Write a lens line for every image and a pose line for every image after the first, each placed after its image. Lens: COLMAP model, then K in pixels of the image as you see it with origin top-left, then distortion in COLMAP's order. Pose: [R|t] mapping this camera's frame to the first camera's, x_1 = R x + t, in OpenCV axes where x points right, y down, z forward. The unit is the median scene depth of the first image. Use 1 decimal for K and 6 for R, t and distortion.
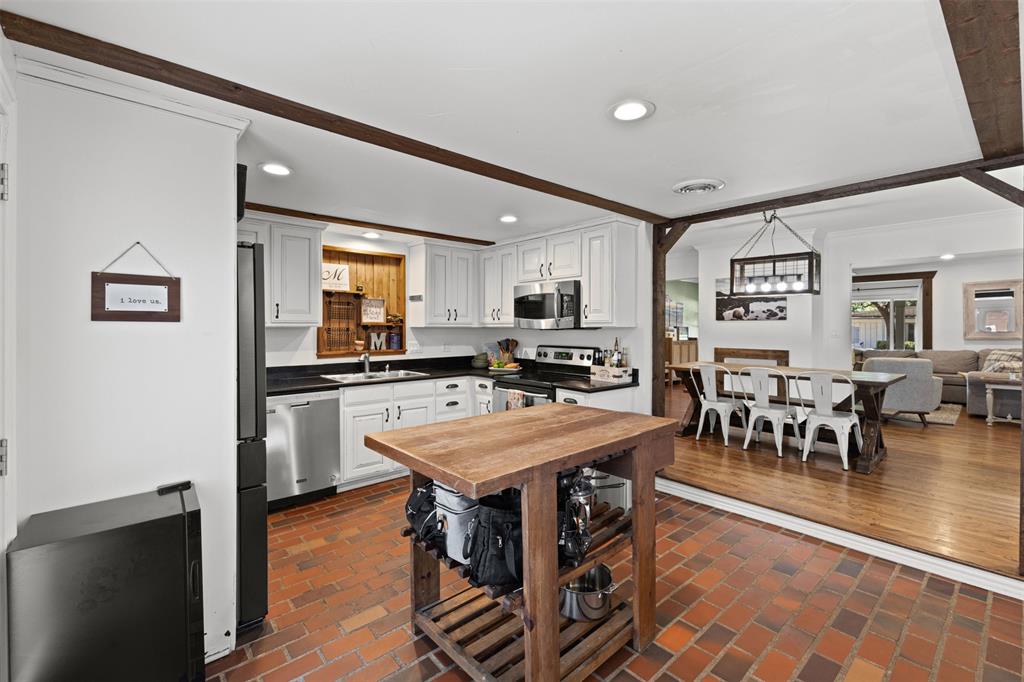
lens RADIAL K [[446.5, 0, 507.2], [0, 446.5, 334.1], [0, 0, 1]] dist [0.005461, -0.001184]
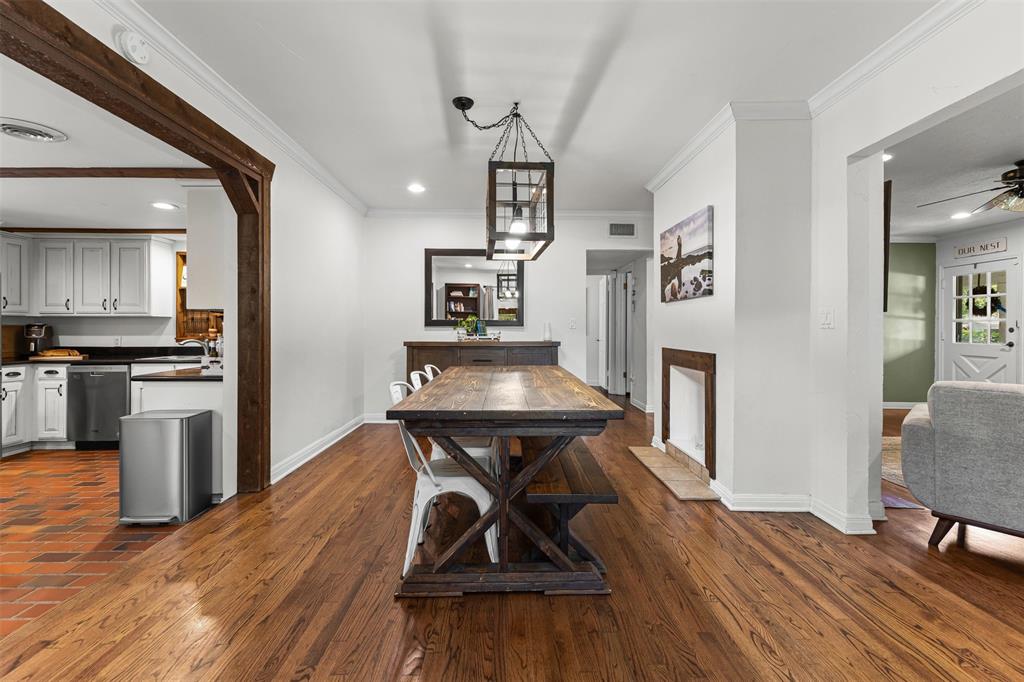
lens RADIAL K [[446.5, 0, 510.9], [0, 446.5, 330.4], [0, 0, 1]] dist [0.005461, -0.001184]
pose [[0.763441, 0.001572, -0.645876, 1.013914], [-0.010161, 0.999903, -0.009576, 0.021919], [0.645798, 0.013873, 0.763382, 0.590690]]
